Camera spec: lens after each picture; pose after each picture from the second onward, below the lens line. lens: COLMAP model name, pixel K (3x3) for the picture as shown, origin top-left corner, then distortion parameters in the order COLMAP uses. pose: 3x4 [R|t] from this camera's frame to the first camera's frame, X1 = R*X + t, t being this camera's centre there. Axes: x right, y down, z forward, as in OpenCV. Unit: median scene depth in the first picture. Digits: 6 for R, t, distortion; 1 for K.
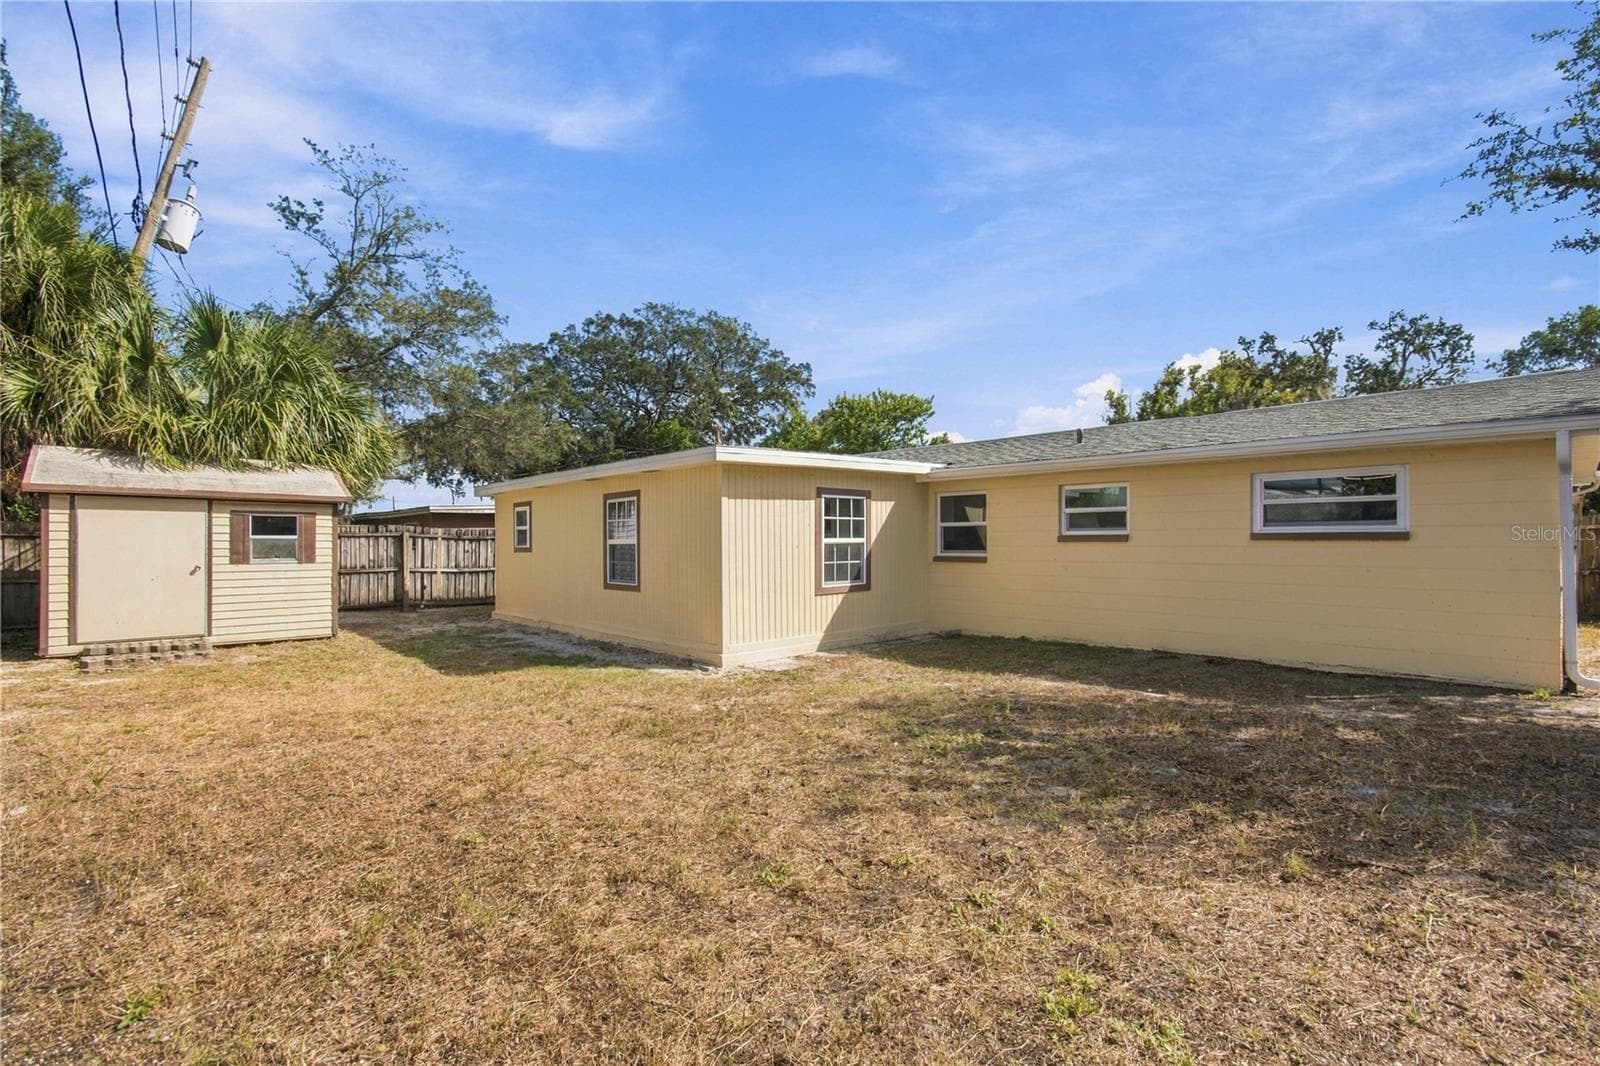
lens RADIAL K [[712.8, 0, 804.6], [0, 712.8, 539.1], [0, 0, 1]] dist [-0.004296, 0.000124]
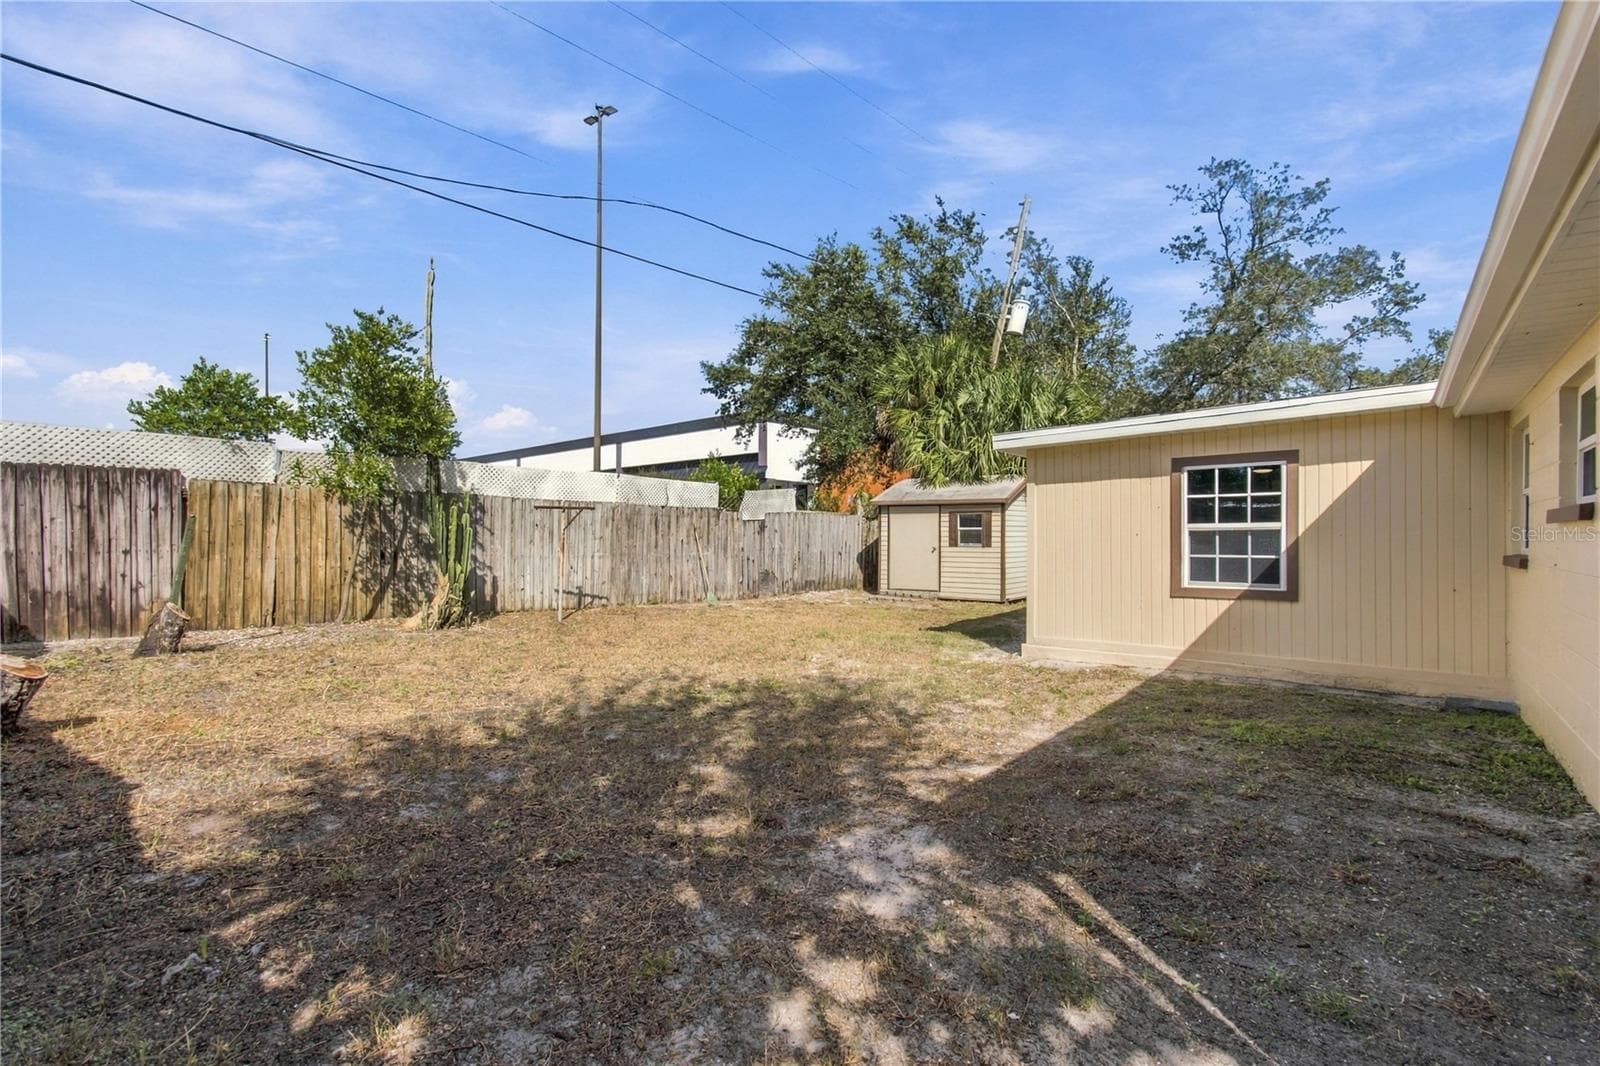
lens RADIAL K [[712.8, 0, 806.8], [0, 712.8, 542.0], [0, 0, 1]] dist [-0.004296, 0.000124]
pose [[0.157497, 0.008729, -0.987481, 0.693427], [0.004247, 0.999946, 0.009516, 0.009037], [0.987510, -0.005692, 0.157451, 0.460195]]
